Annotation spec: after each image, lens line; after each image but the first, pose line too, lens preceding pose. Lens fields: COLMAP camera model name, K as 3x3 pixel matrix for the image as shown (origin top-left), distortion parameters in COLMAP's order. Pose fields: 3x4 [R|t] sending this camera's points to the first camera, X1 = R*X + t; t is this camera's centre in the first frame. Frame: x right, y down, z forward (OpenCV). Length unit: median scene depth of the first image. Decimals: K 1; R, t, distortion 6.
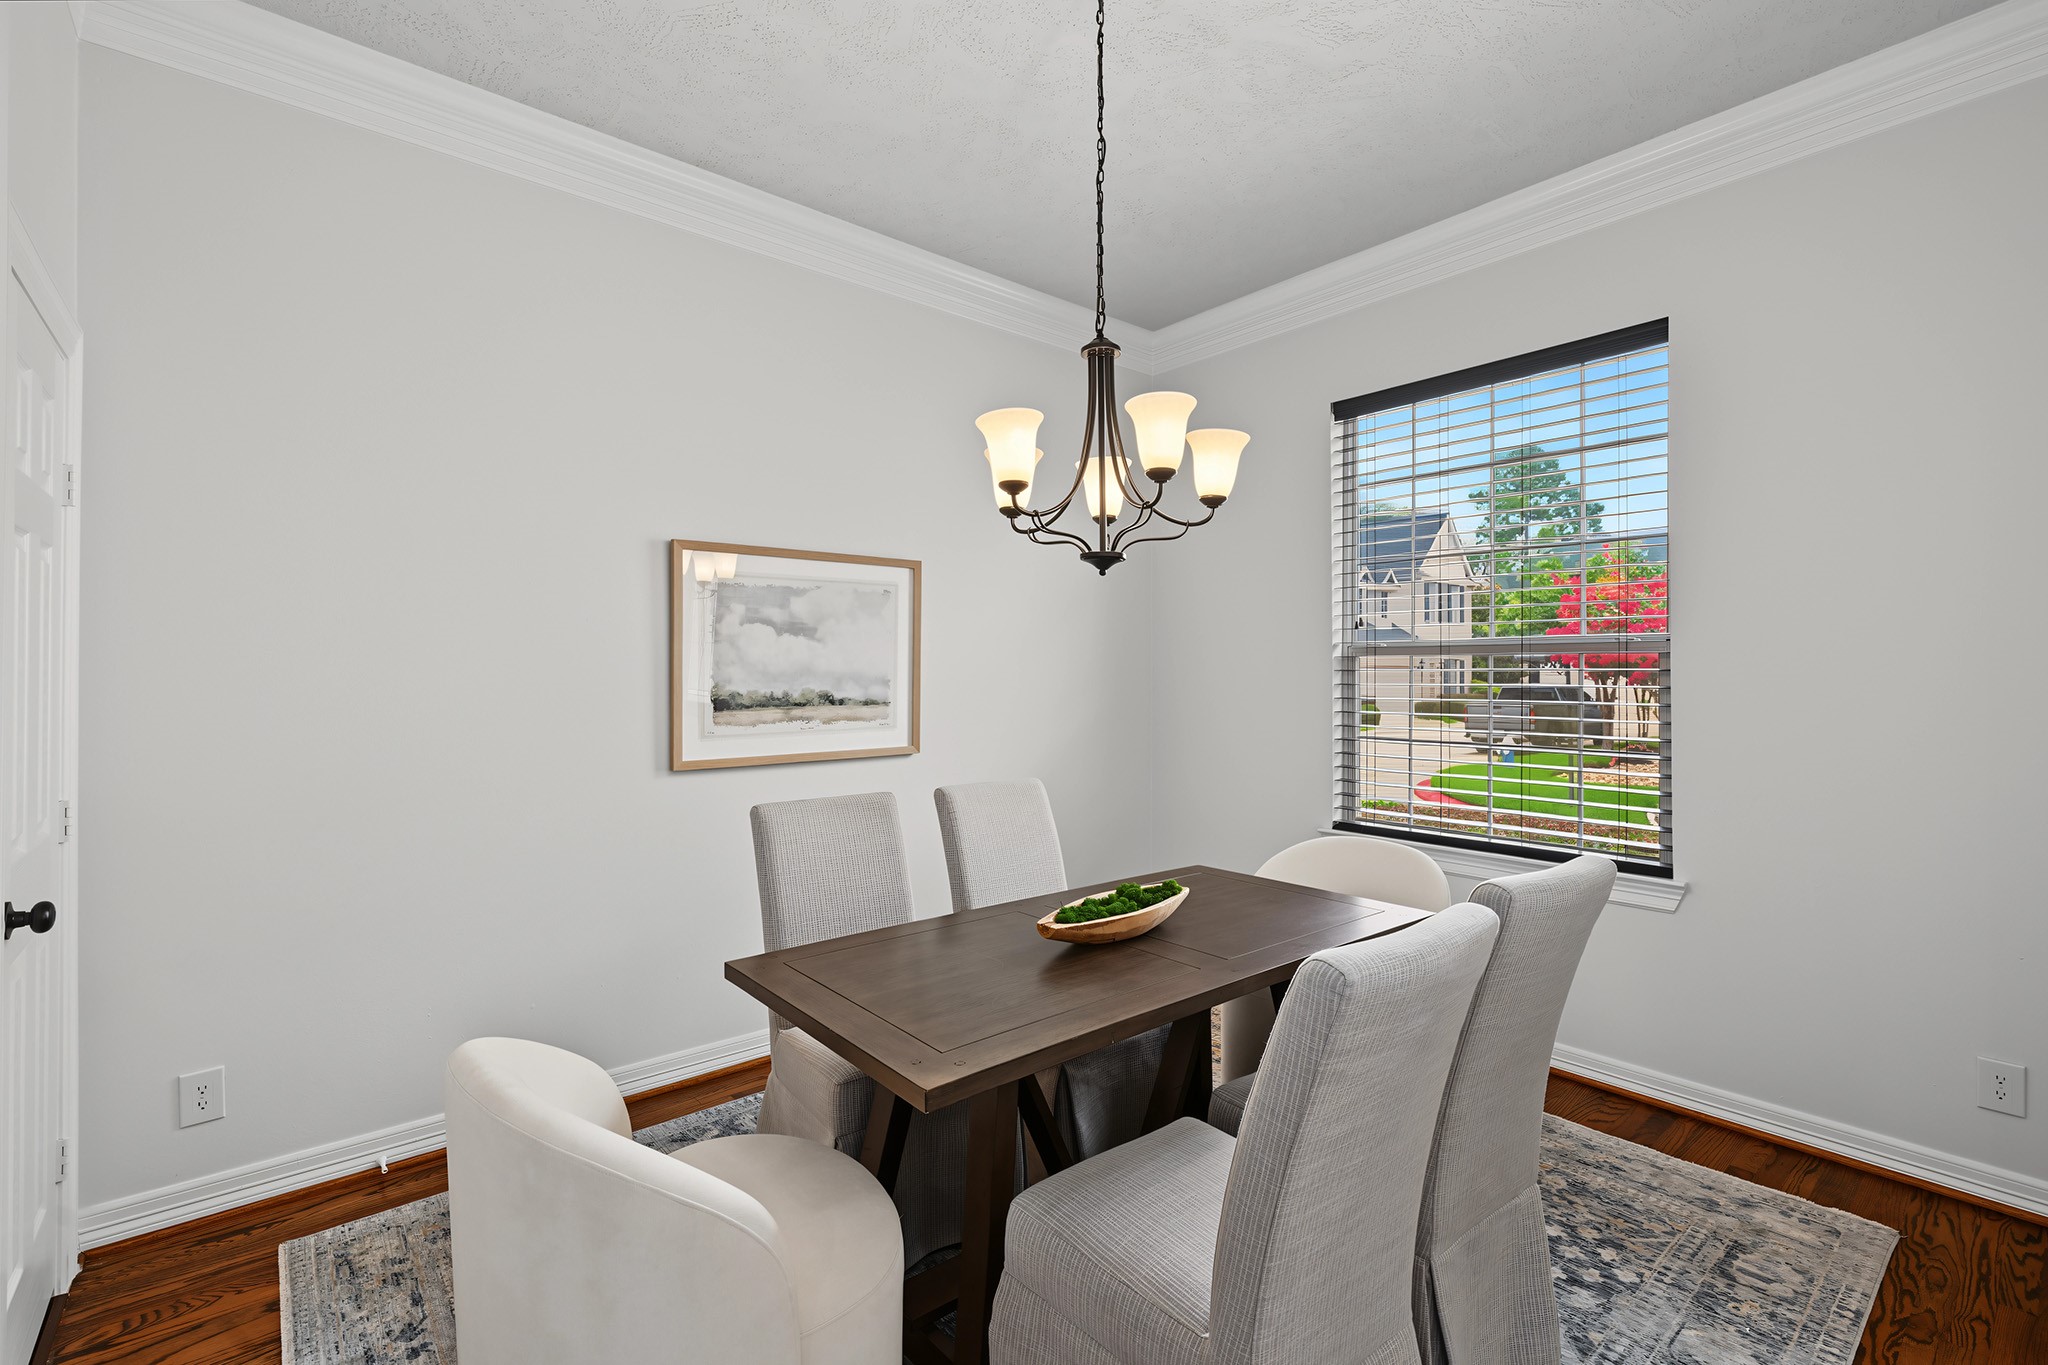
lens RADIAL K [[903.2, 0, 1024.0], [0, 903.2, 682.5], [0, 0, 1]] dist [0.001441, 0.000146]
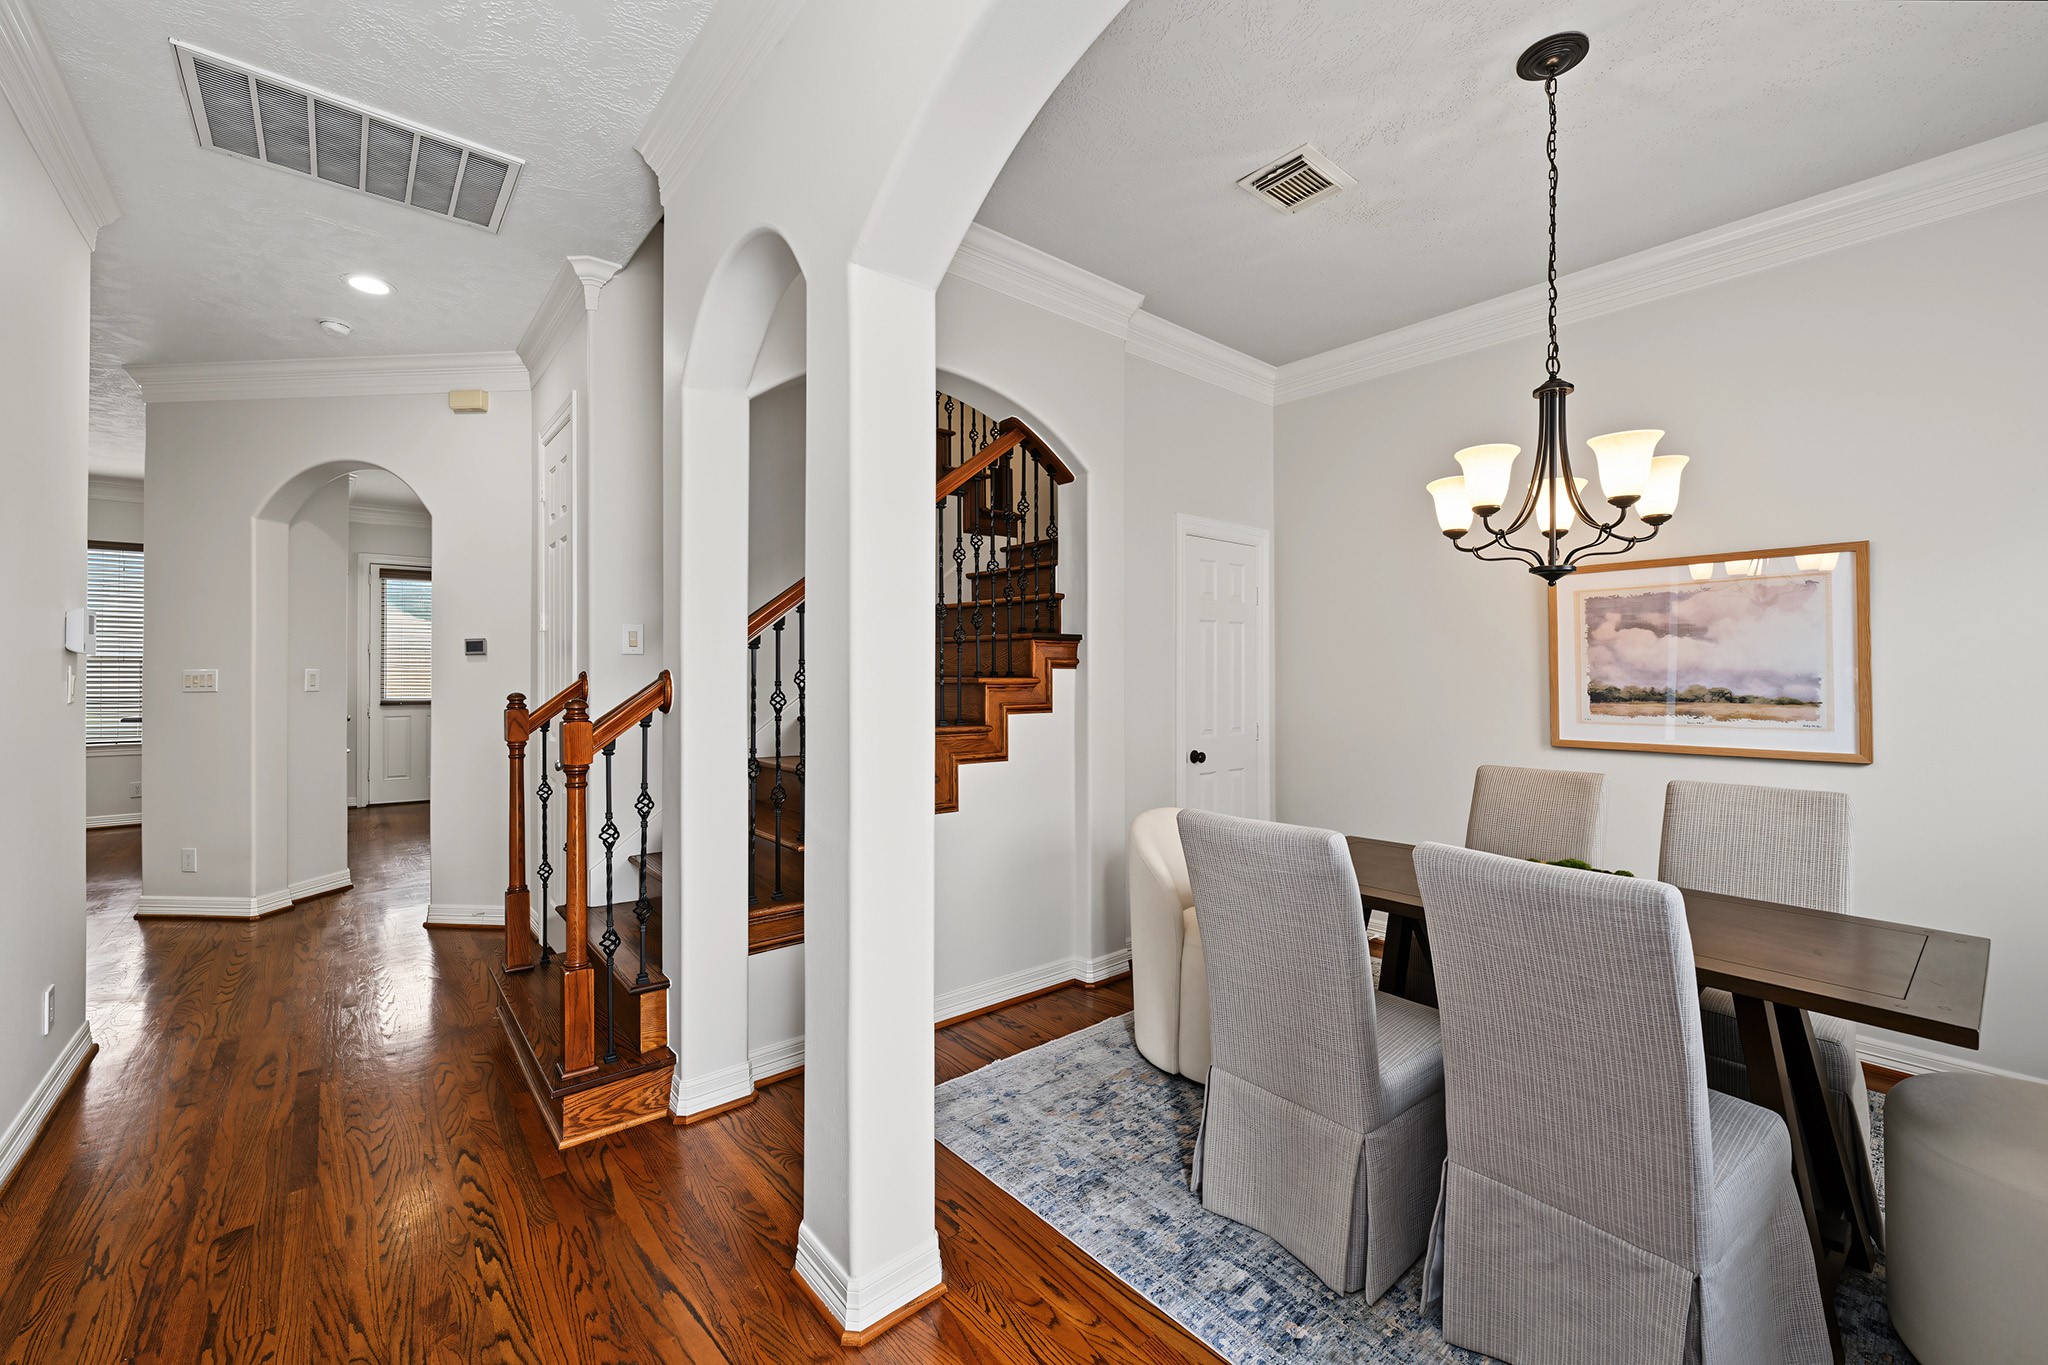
lens RADIAL K [[828.6, 0, 1024.0], [0, 828.6, 682.5], [0, 0, 1]] dist [-0.000160, -0.000011]
pose [[-0.006152, 0.010224, -0.999929, 0.757170], [-0.010968, 0.999887, 0.010291, 0.001866], [0.999921, 0.011030, -0.006039, 0.221935]]
